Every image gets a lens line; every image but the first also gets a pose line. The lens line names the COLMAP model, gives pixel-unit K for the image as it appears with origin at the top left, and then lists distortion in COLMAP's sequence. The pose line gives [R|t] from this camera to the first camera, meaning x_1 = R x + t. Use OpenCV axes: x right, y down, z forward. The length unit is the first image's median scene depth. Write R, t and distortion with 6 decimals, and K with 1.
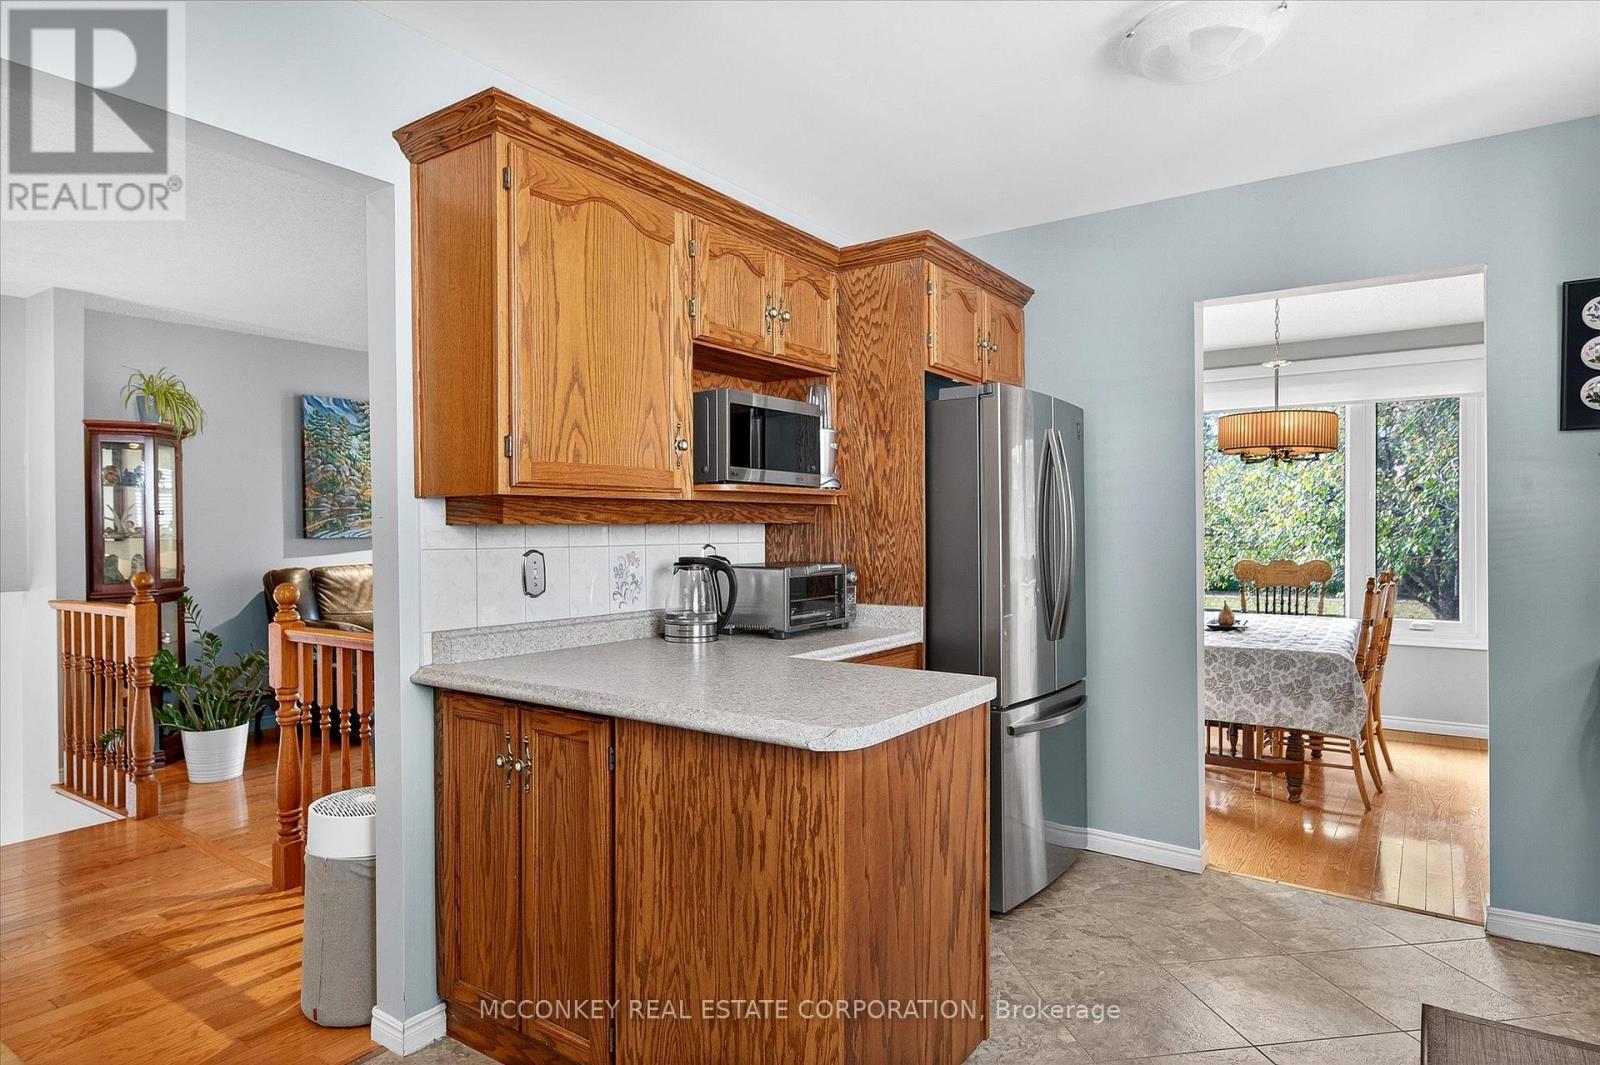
lens RADIAL K [[908.1, 0, 799.3], [0, 908.1, 523.5], [0, 0, 1]] dist [-0.001313, 0.004590]
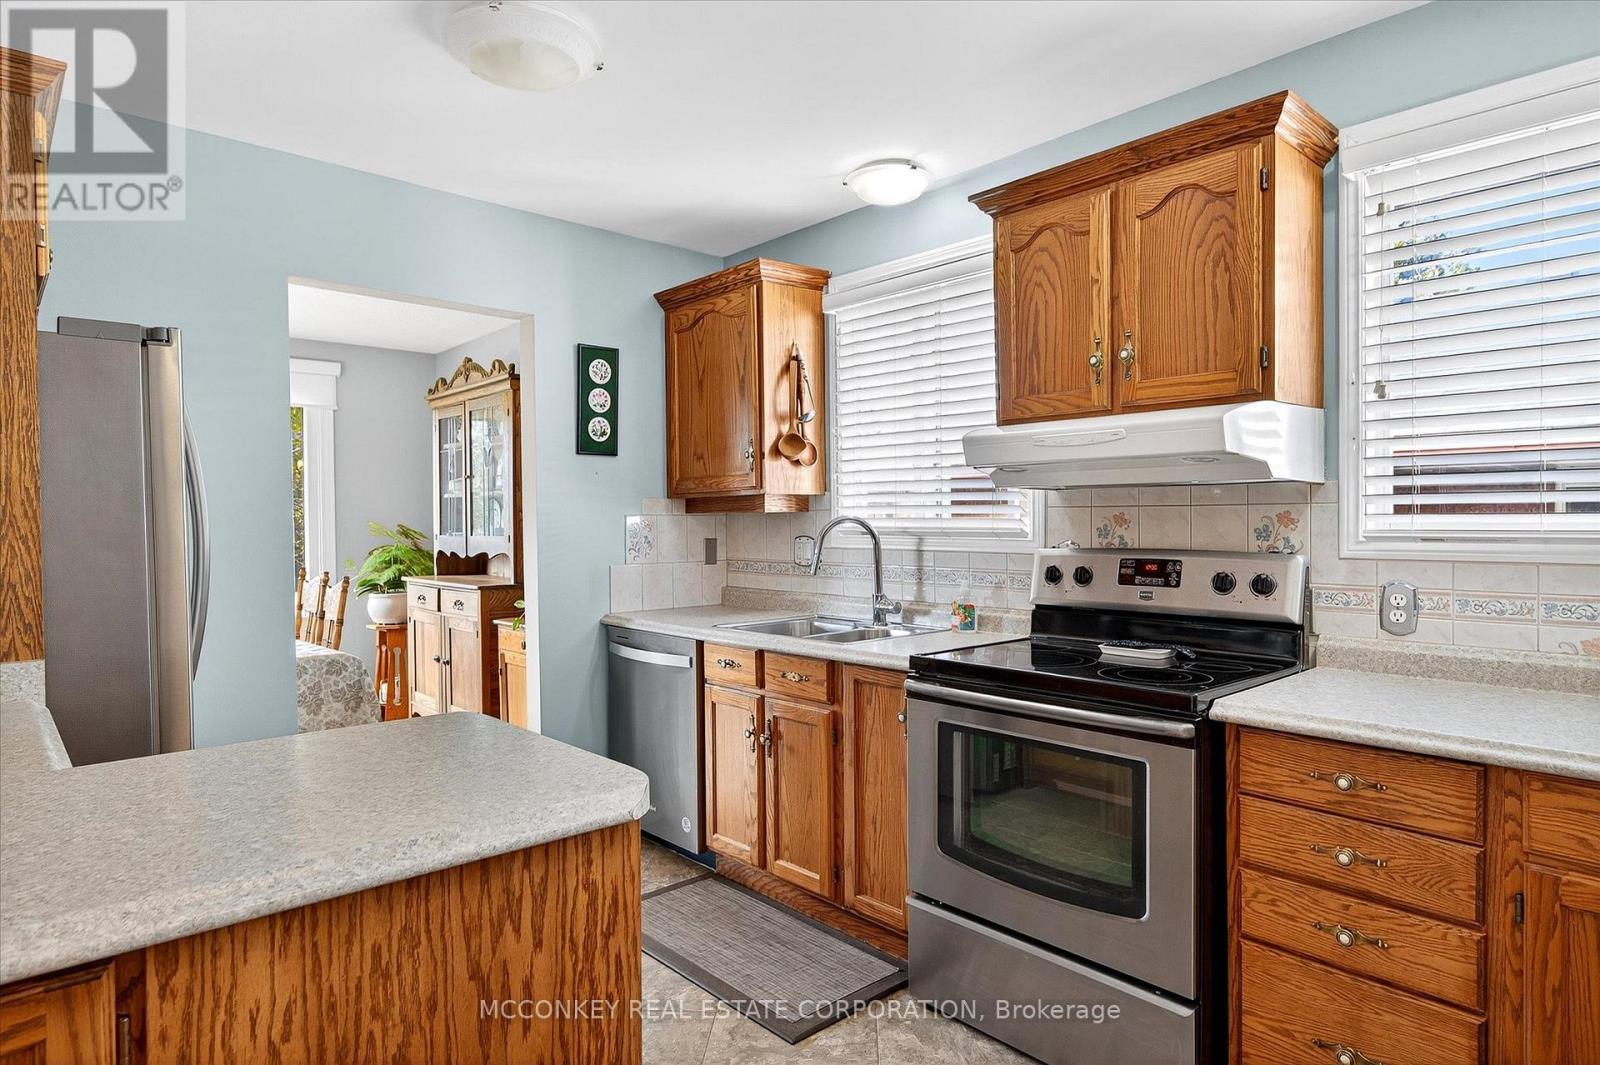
lens RADIAL K [[908.1, 0, 802.3], [0, 908.1, 527.7], [0, 0, 1]] dist [-0.001313, 0.004590]
pose [[0.222052, -0.006449, 0.975013, -0.601004], [0.003981, 0.999976, 0.005707, -0.000948], [-0.975027, 0.002614, 0.222073, 0.592949]]
